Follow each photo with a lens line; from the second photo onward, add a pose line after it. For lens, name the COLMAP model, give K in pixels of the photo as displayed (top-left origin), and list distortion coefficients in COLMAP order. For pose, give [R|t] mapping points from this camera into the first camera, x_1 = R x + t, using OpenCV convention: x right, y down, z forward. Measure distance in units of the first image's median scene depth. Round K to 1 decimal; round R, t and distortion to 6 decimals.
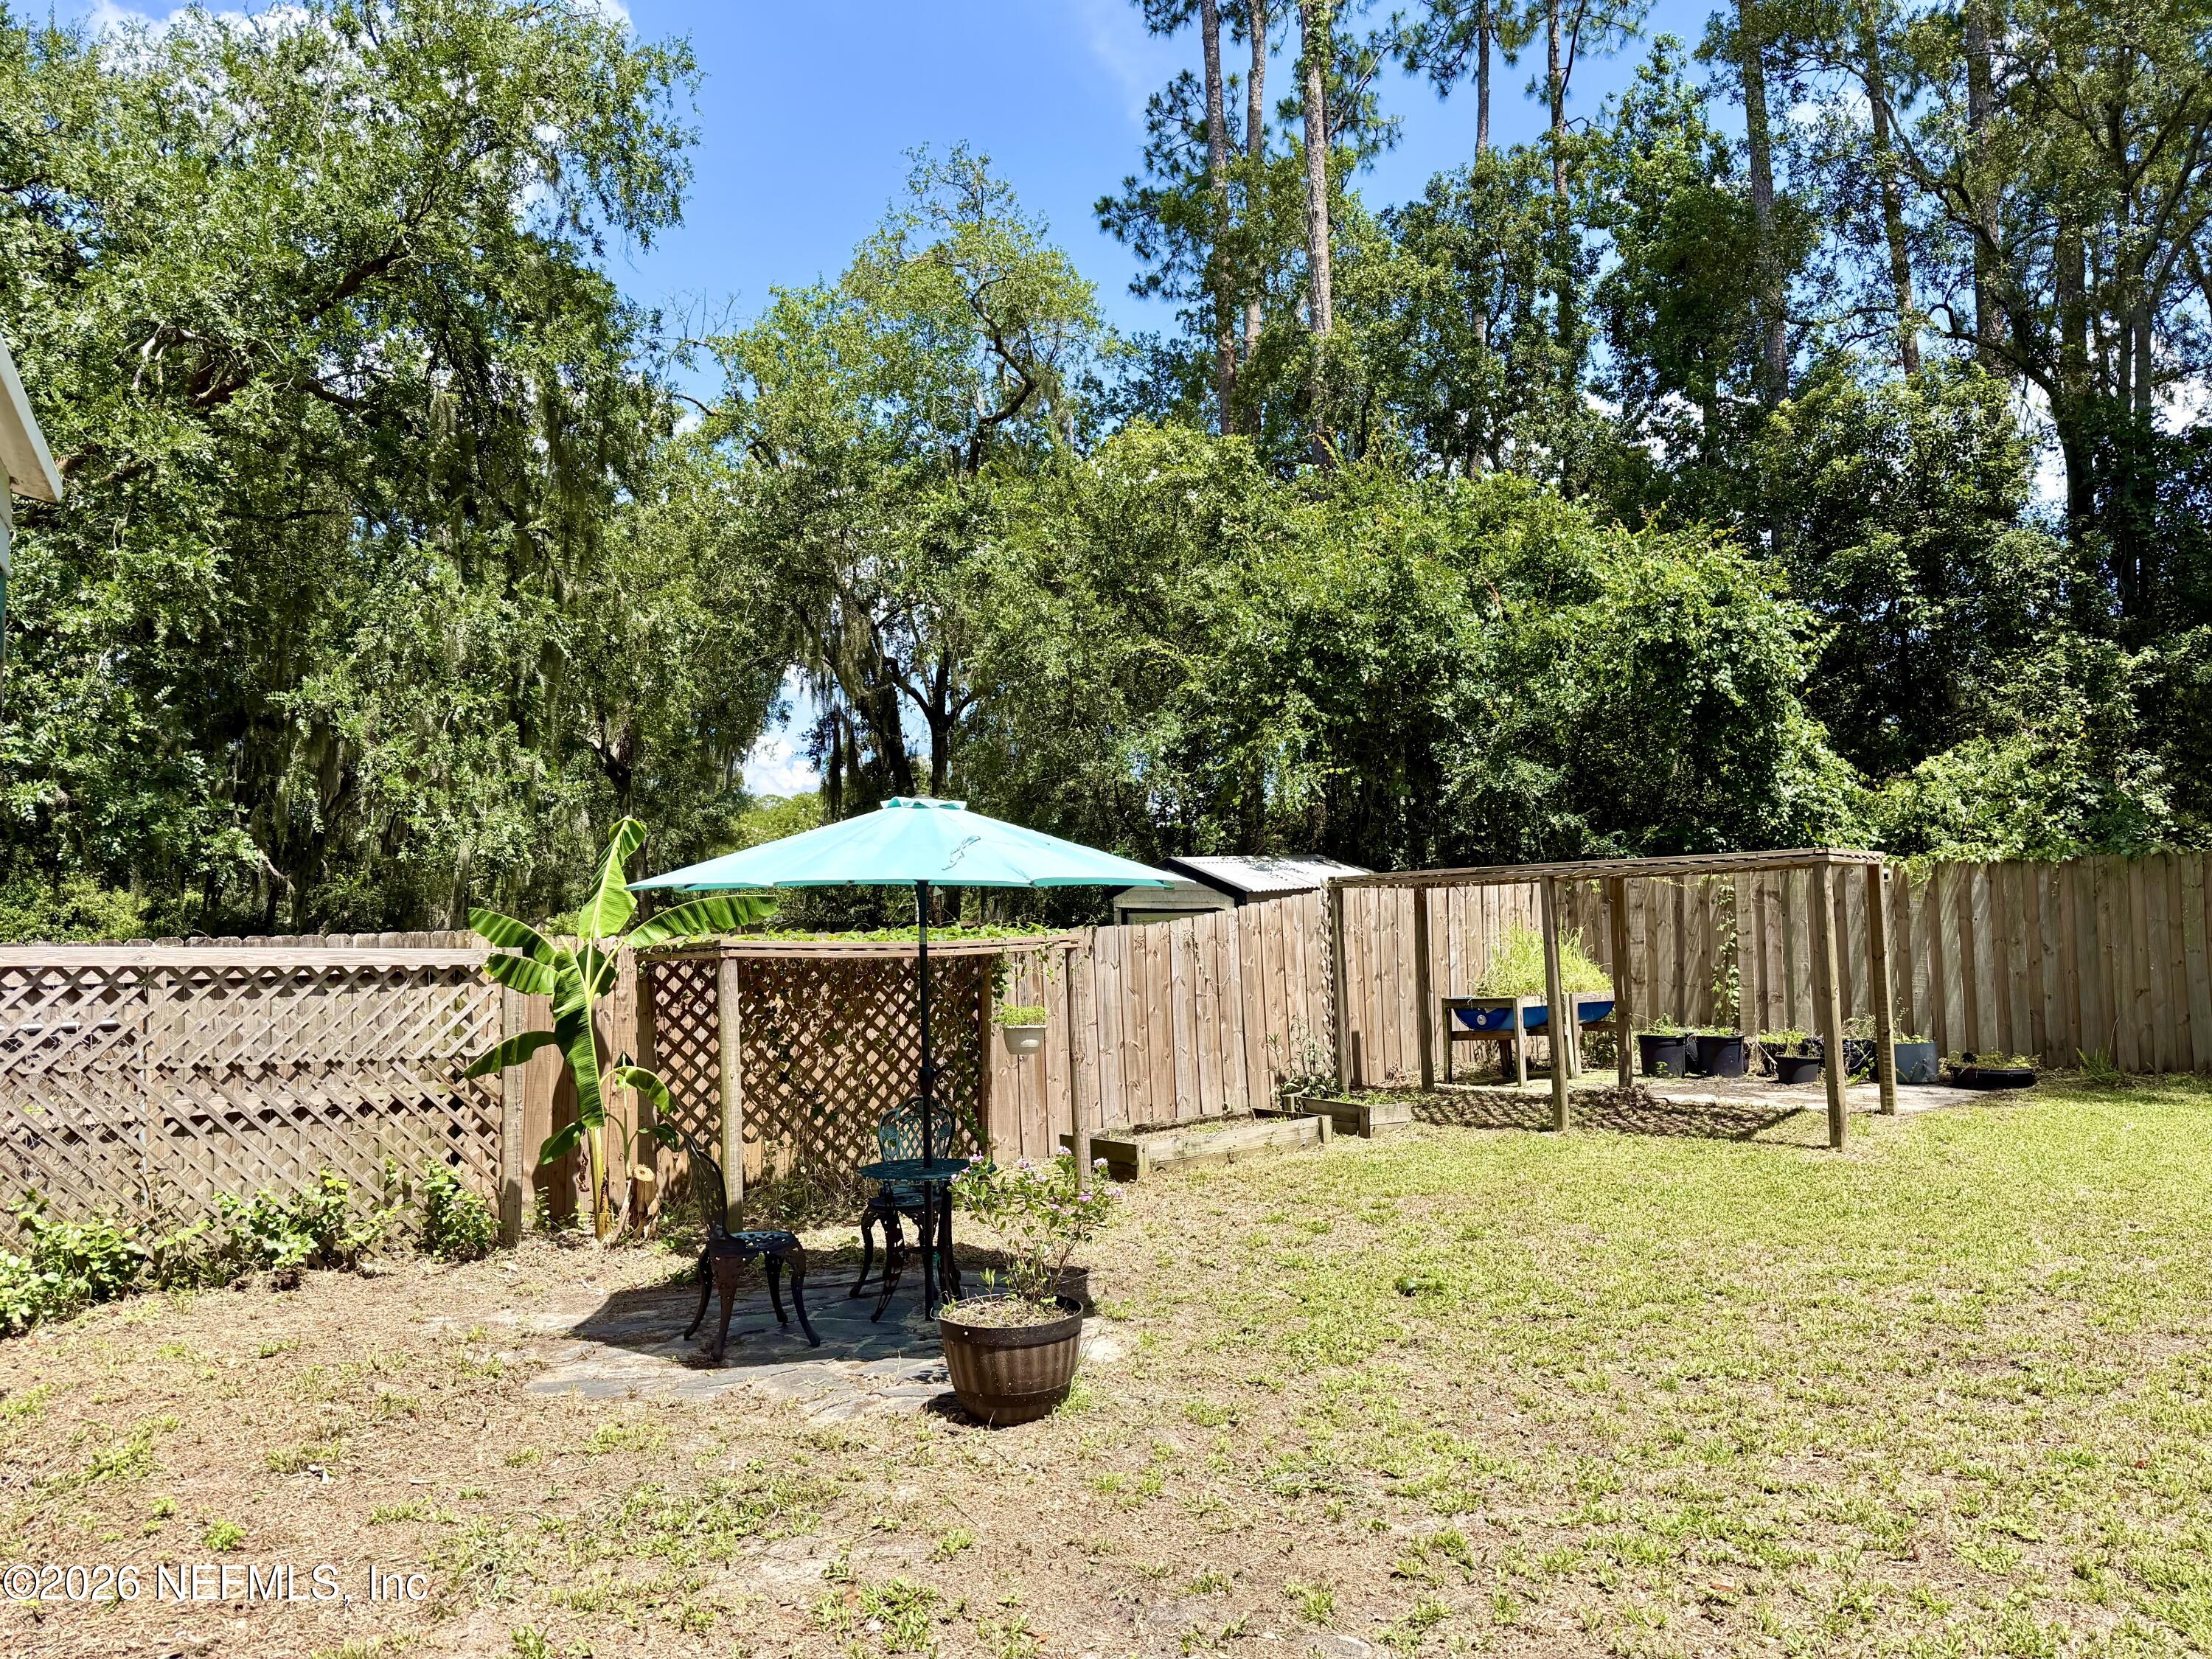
lens RADIAL K [[1550.3, 0, 1111.4], [0, 1550.3, 835.9], [0, 0, 1]] dist [0.117229, -0.150369]
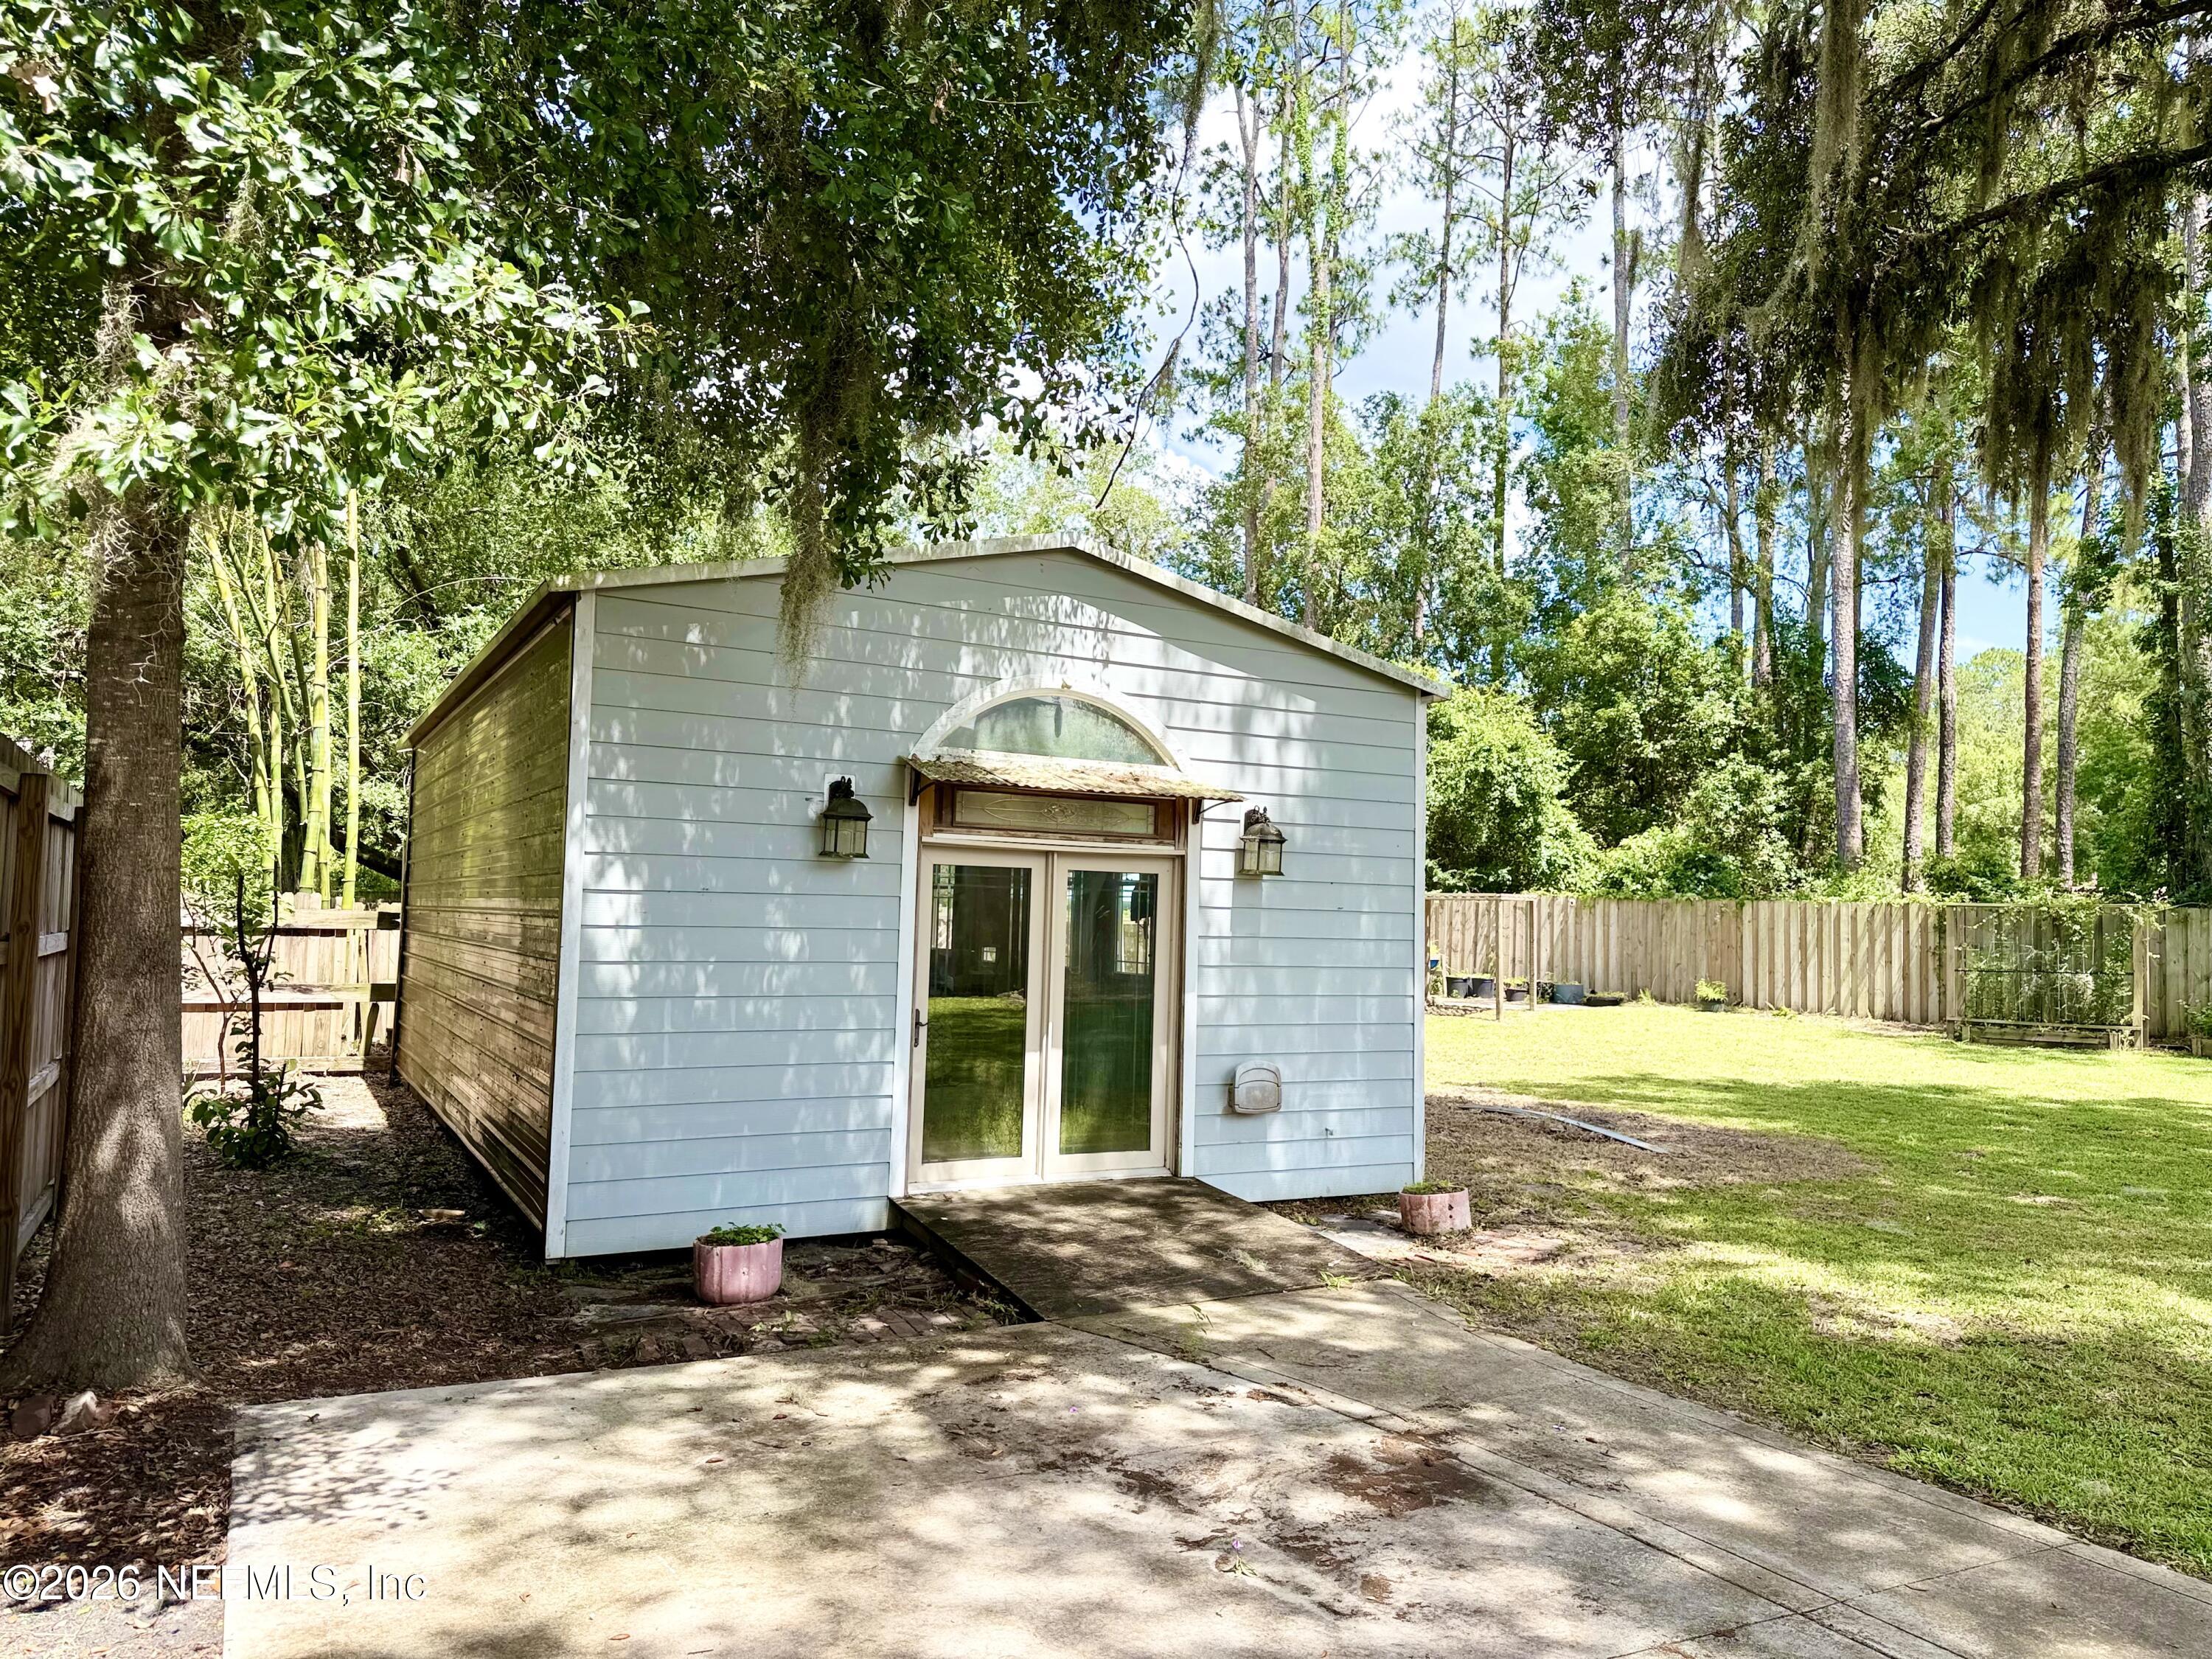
lens RADIAL K [[1537.2, 0, 1096.4], [0, 1537.2, 840.1], [0, 0, 1]] dist [0.186385, -0.348160]
pose [[0.999111, 0.041106, -0.009363, -0.082753], [-0.040879, 0.998892, 0.023302, -0.064134], [0.010311, -0.022898, 0.999685, -0.837782]]
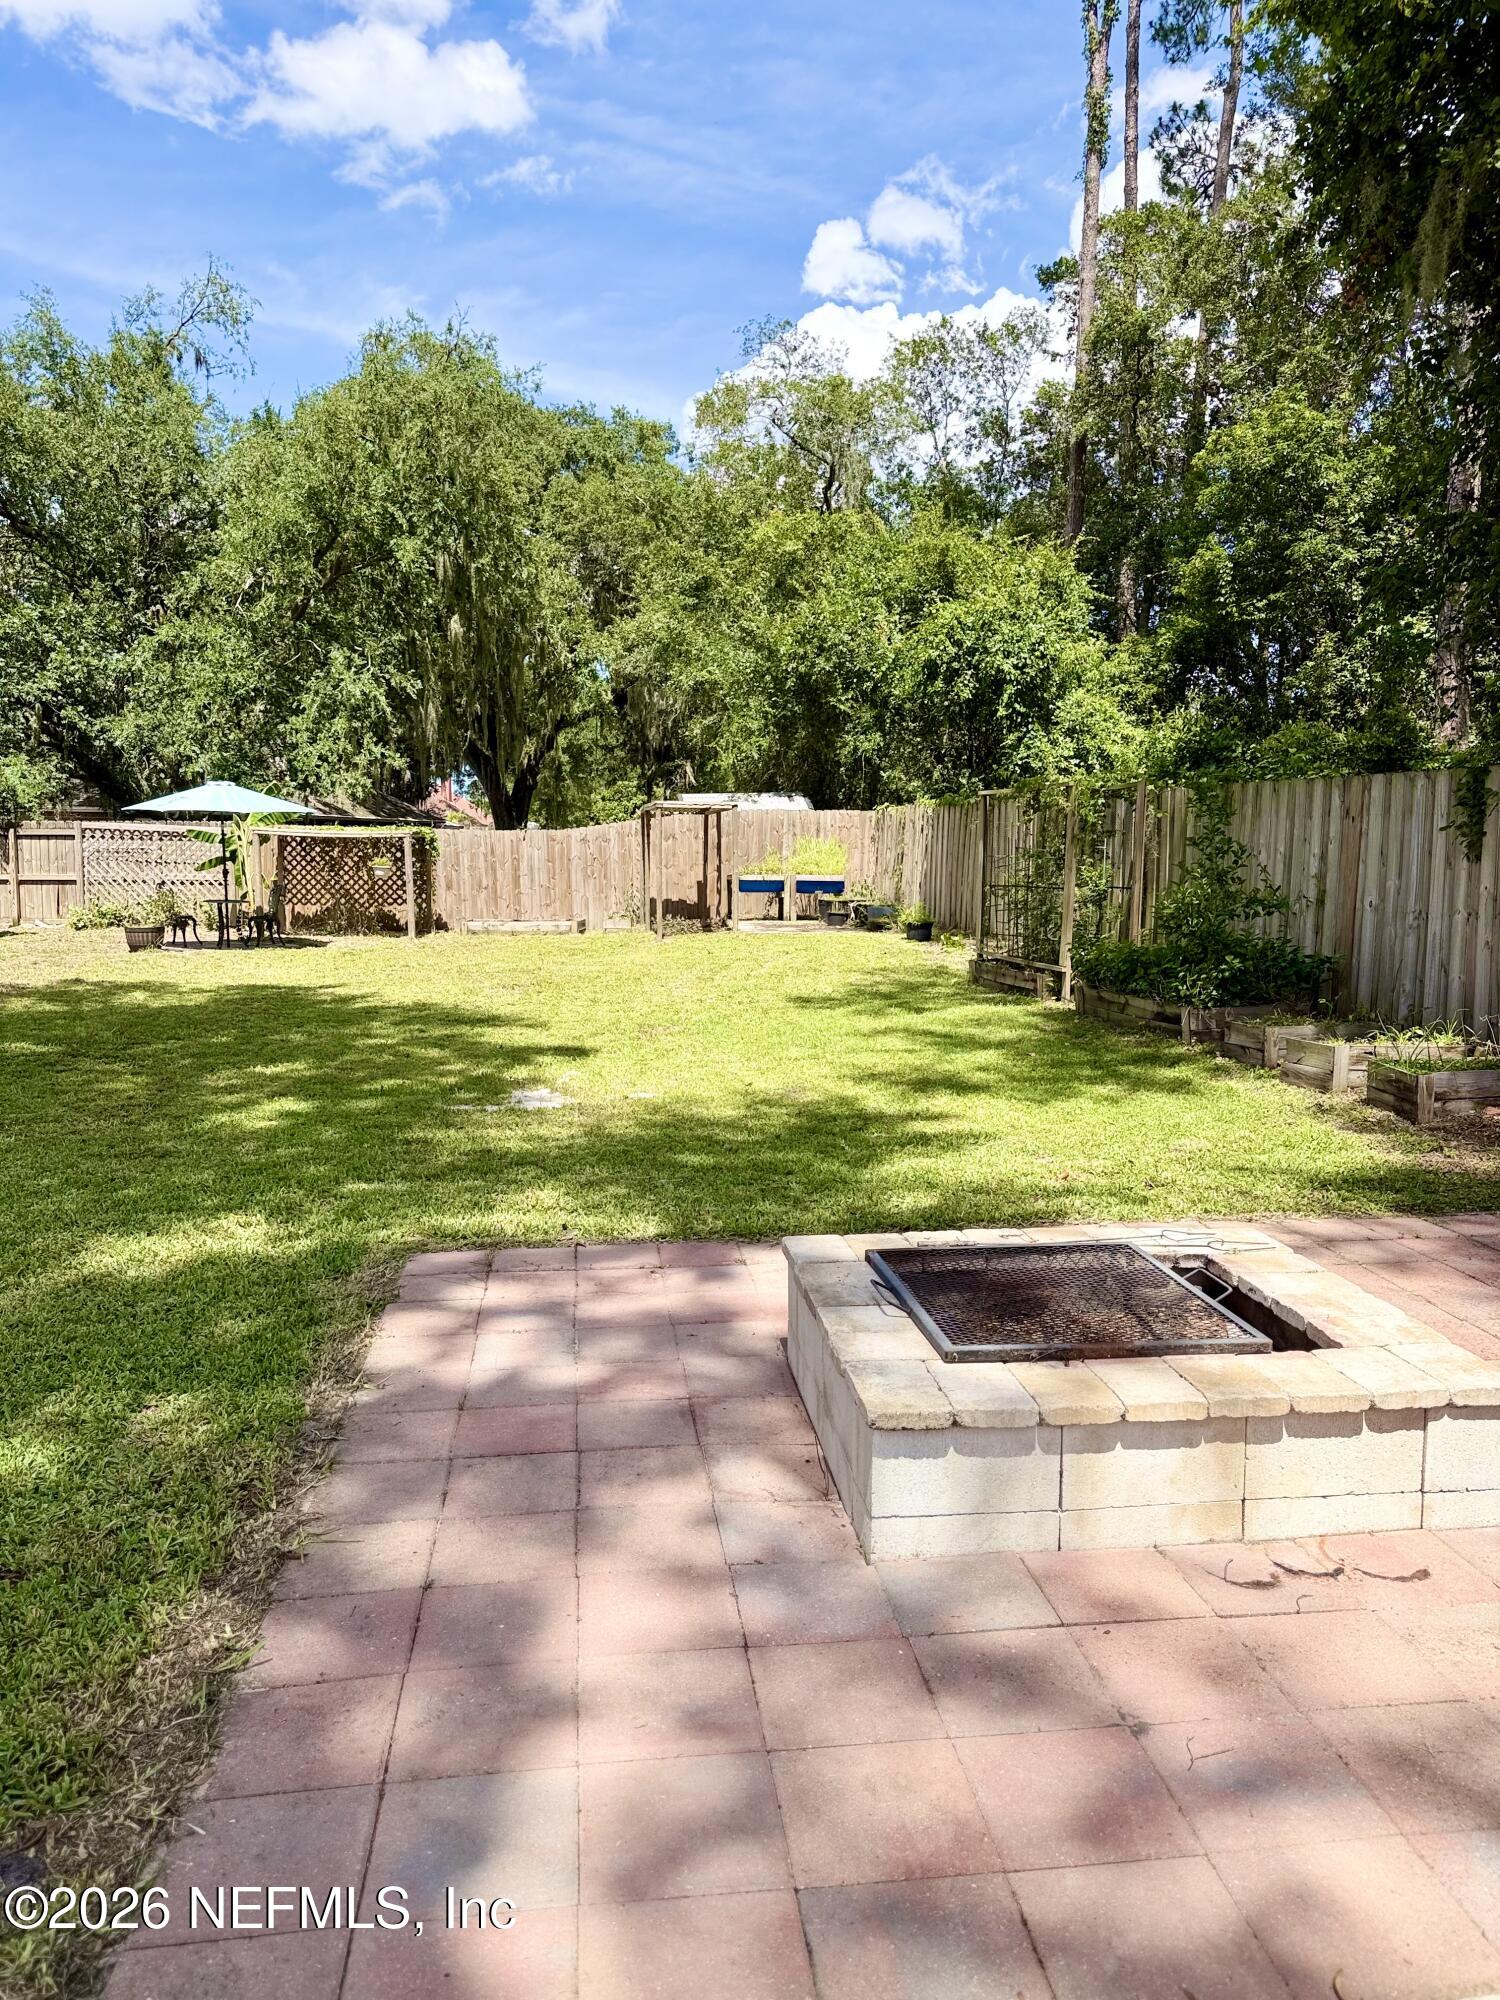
lens RADIAL K [[1389.9, 0, 723.9], [0, 1389.9, 1024.8], [0, 0, 1]] dist [0.186385, -0.348160]
pose [[0.779292, 0.113407, -0.616314, 1.091784], [0.013495, 0.980224, 0.197433, -0.042999], [0.626516, -0.162175, 0.762350, -0.277592]]
